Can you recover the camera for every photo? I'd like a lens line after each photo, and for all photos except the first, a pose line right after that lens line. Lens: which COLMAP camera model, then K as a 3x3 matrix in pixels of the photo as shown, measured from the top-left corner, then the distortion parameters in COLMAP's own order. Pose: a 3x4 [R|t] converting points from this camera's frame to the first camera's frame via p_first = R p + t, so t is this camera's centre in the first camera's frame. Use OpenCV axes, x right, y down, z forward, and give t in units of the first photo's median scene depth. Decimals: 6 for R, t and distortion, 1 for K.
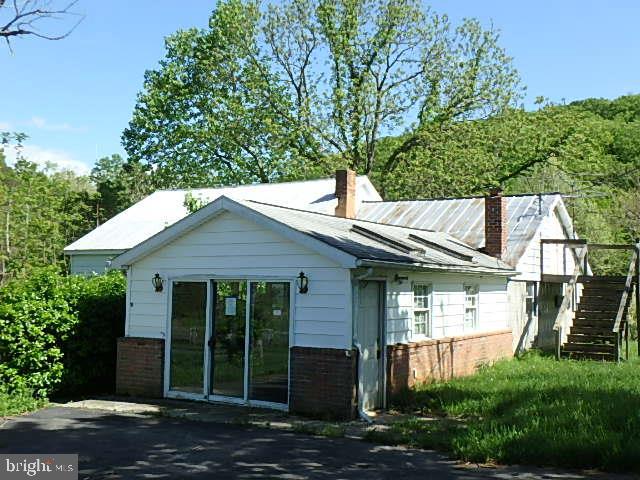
lens RADIAL K [[738.0, 0, 319.7], [0, 738.0, 241.3], [0, 0, 1]] dist [-0.051003, 0.000000]
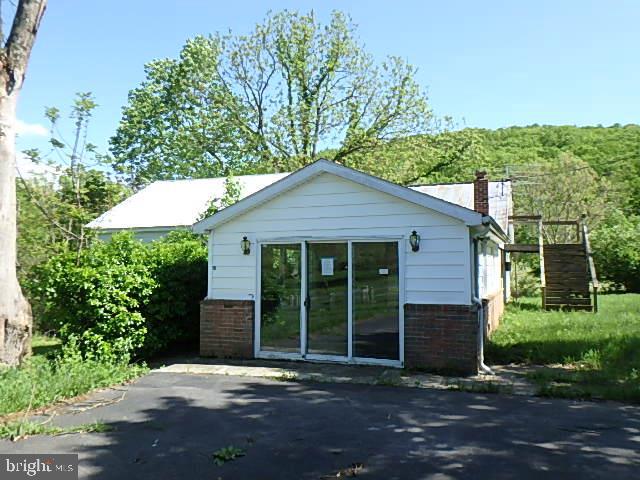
lens RADIAL K [[530.7, 0, 320.6], [0, 530.7, 238.6], [0, 0, 1]] dist [-0.061064, -0.010059]
pose [[0.986794, -0.003883, 0.161931, -0.233753], [0.002038, 0.999931, 0.011557, 0.038040], [-0.161965, -0.011075, 0.986734, 0.258629]]
